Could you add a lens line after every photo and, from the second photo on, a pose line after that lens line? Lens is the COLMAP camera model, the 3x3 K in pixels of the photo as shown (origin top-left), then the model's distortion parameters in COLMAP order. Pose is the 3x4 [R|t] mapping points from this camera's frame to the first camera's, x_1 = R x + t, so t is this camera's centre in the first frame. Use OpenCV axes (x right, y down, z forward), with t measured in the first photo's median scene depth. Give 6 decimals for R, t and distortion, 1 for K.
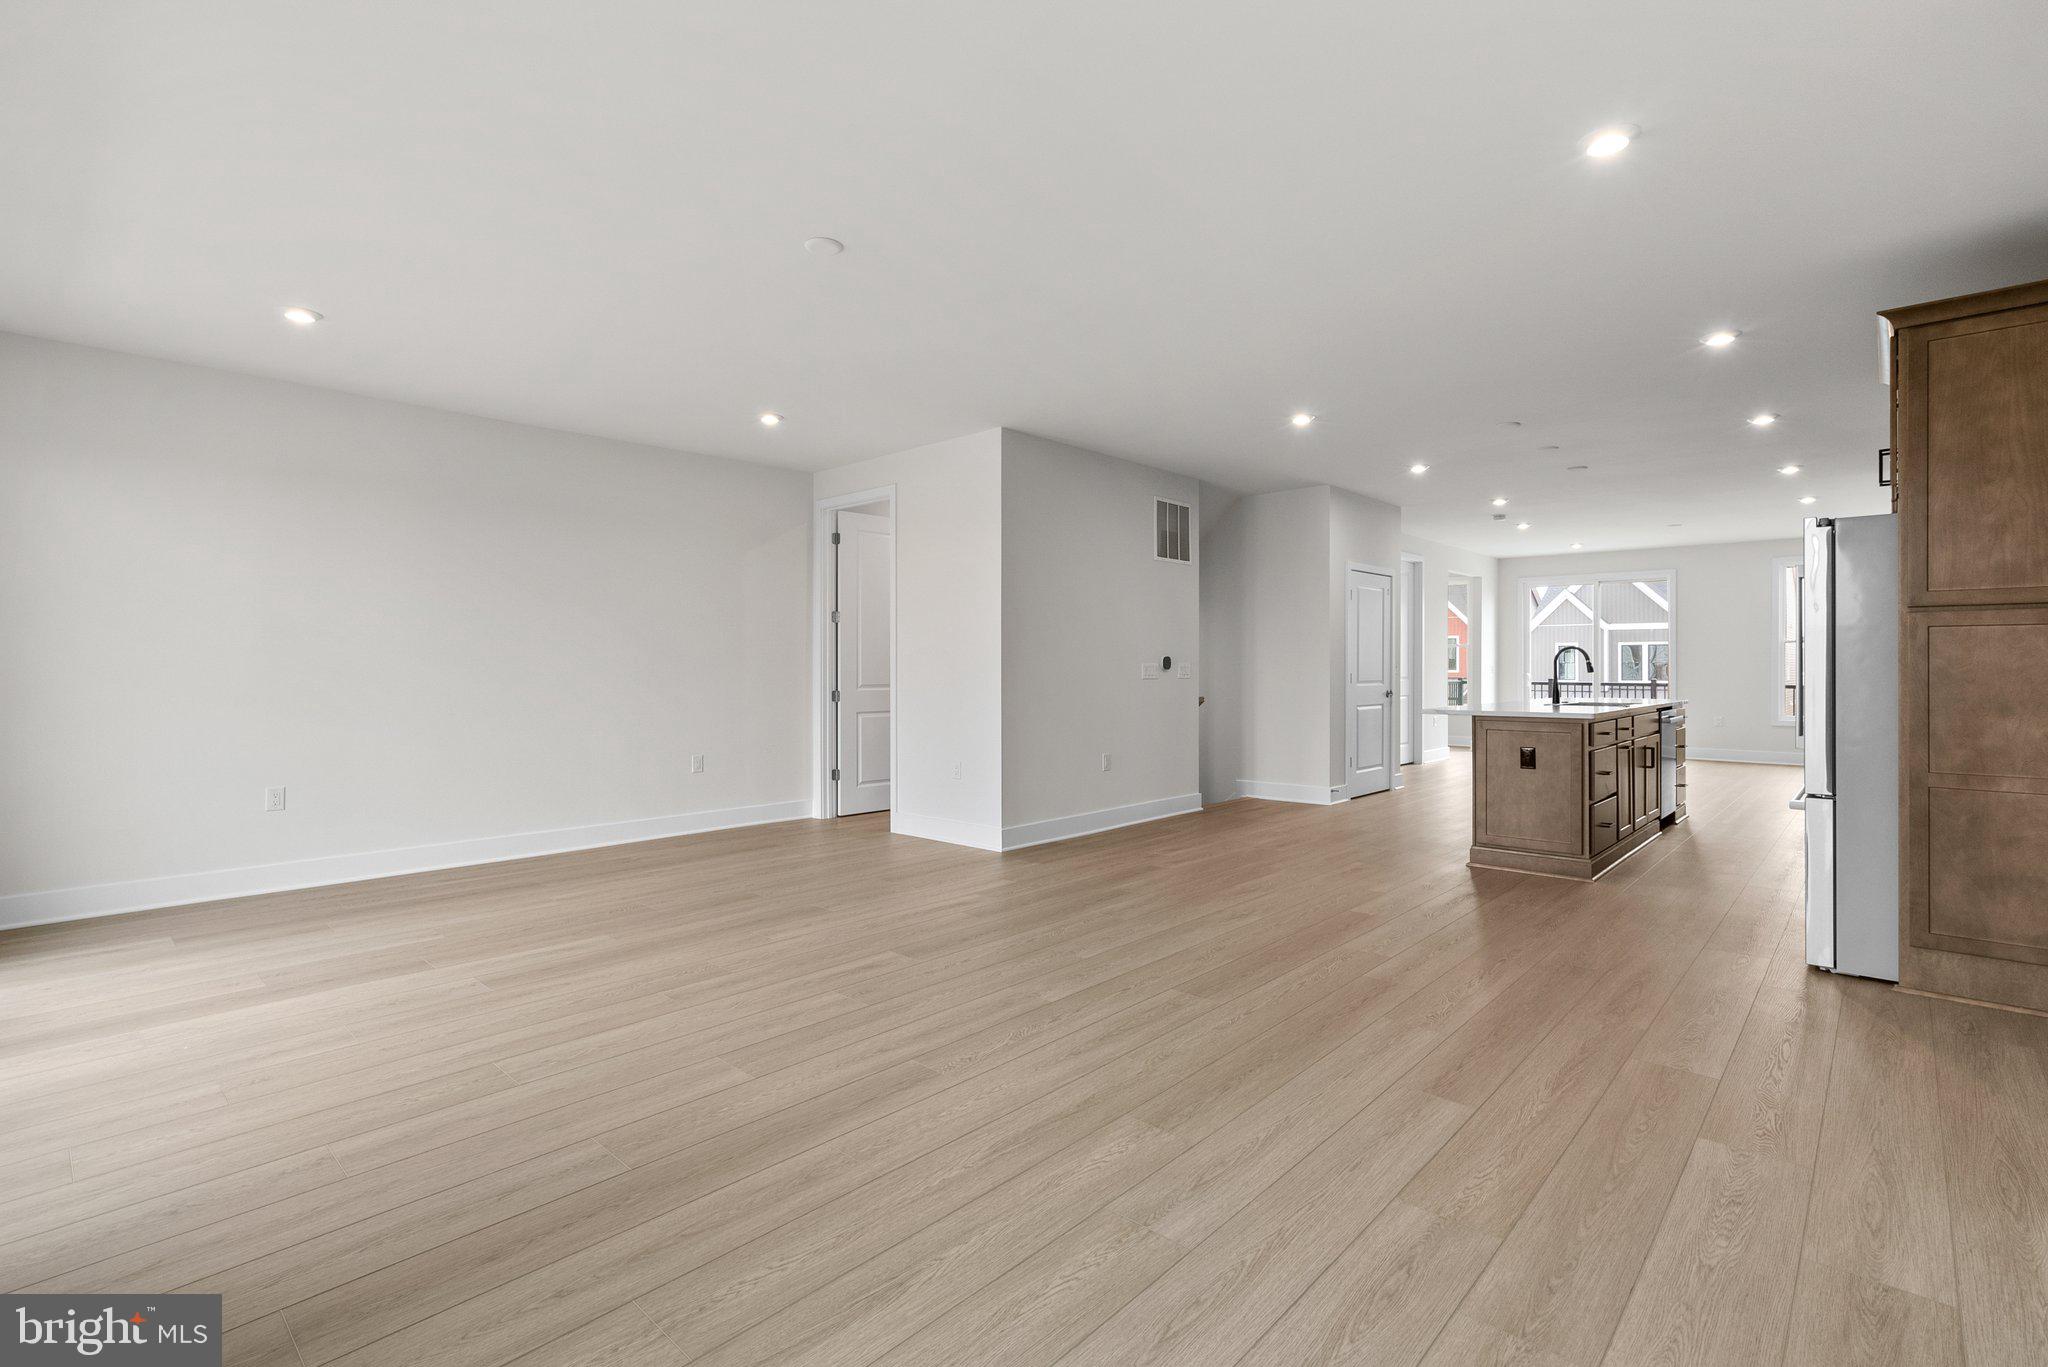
lens RADIAL K [[948.4, 0, 1025.1], [0, 948.4, 668.1], [0, 0, 1]] dist [-0.003854, 0.000207]
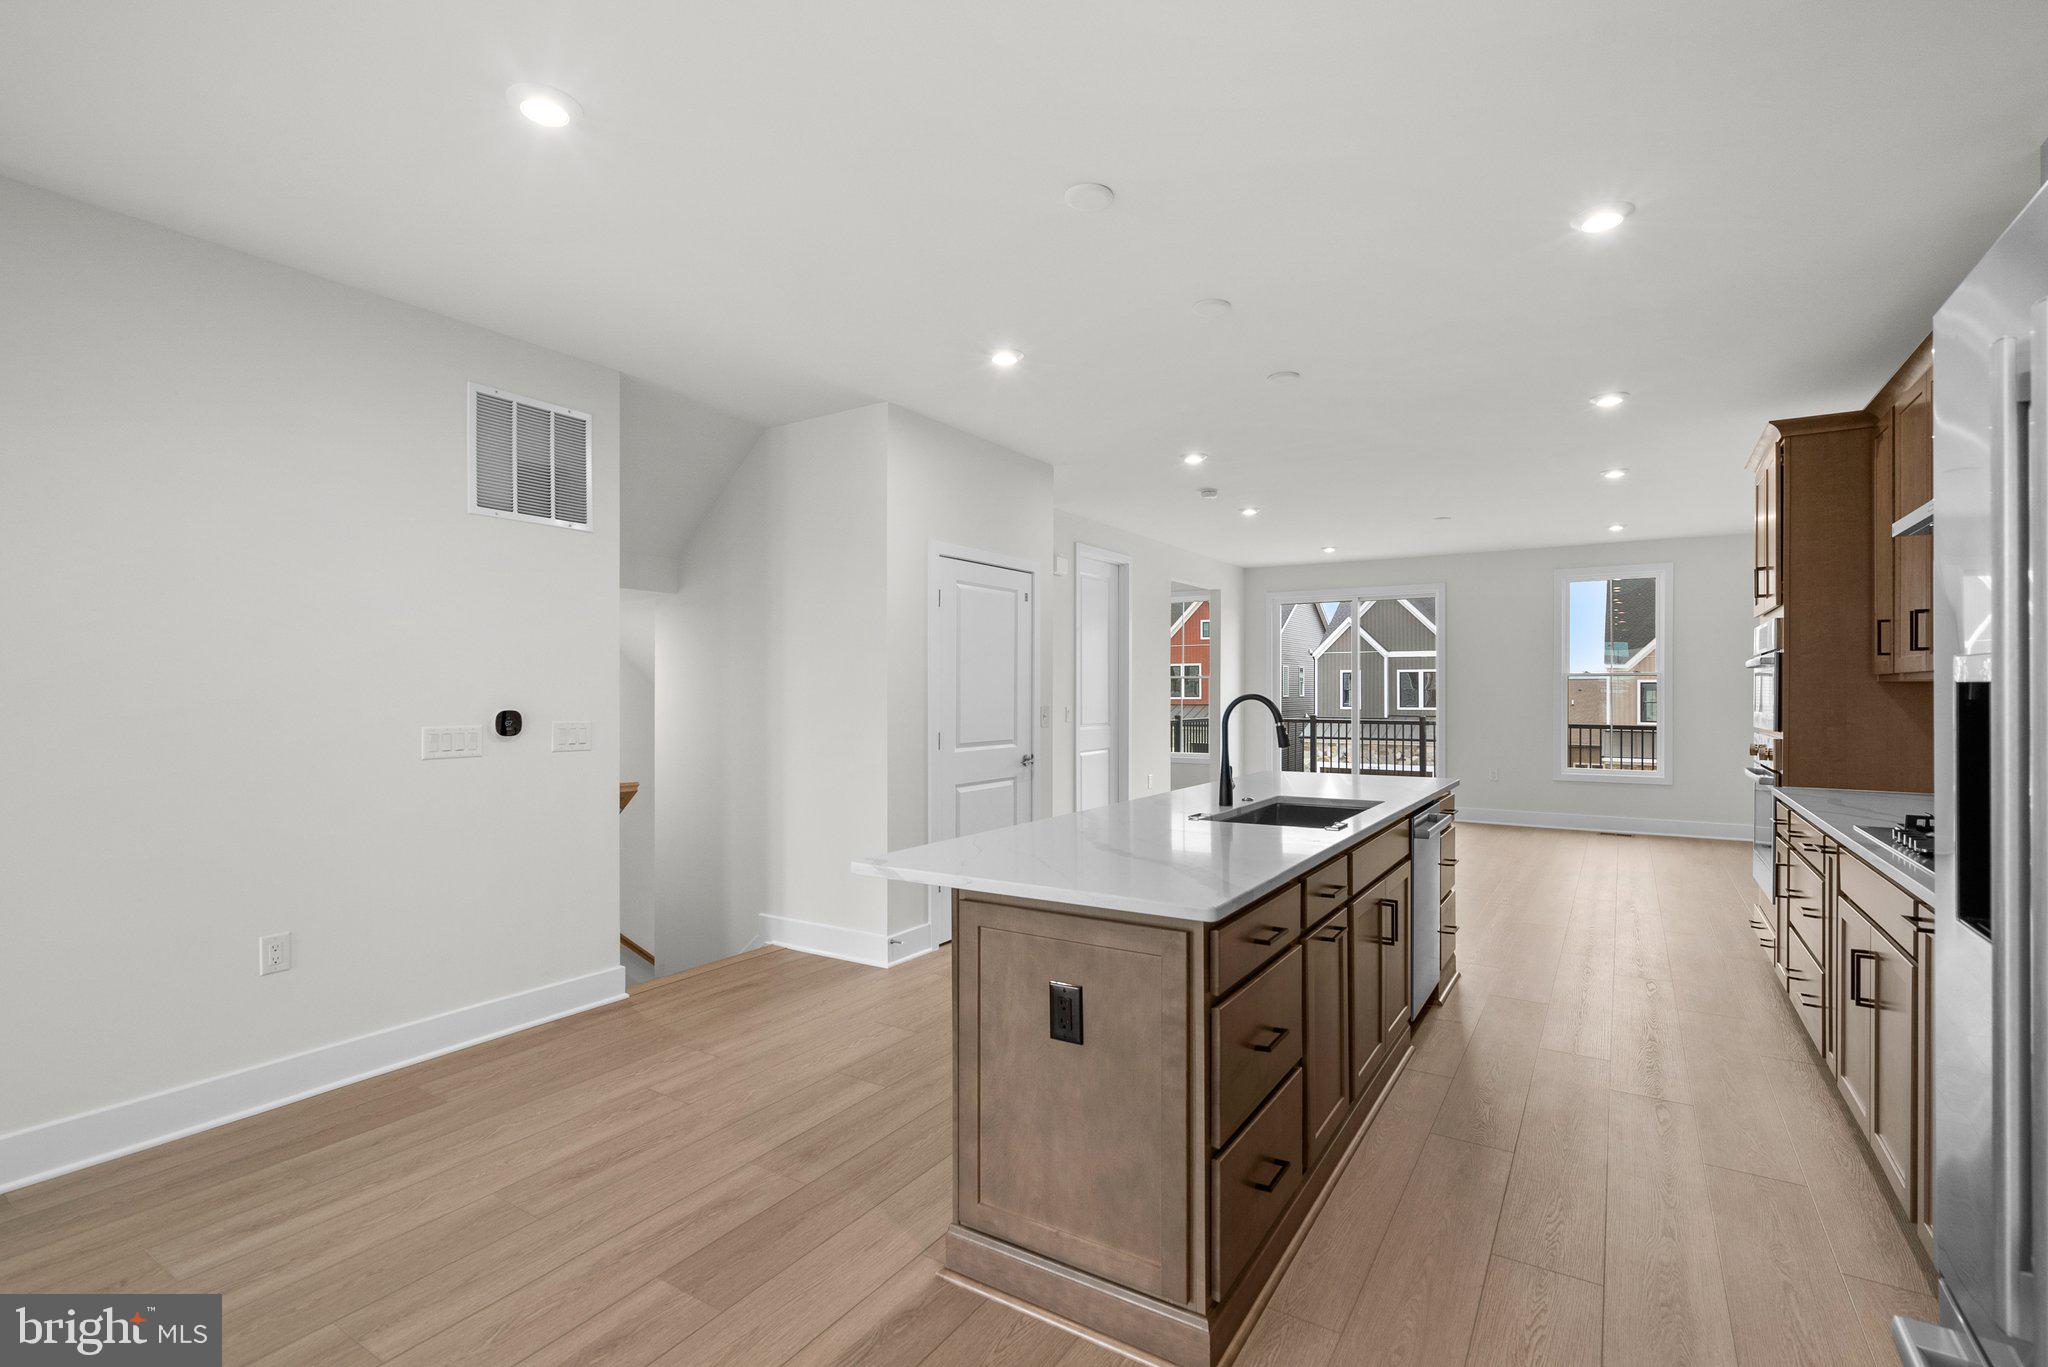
lens RADIAL K [[948.4, 0, 1022.2], [0, 948.4, 690.5], [0, 0, 1]] dist [-0.003854, 0.000207]
pose [[0.984163, -0.000280, 0.177267, 0.285585], [0.000548, 0.999999, -0.001465, -0.019051], [-0.177266, 0.001539, 0.984162, 0.407099]]
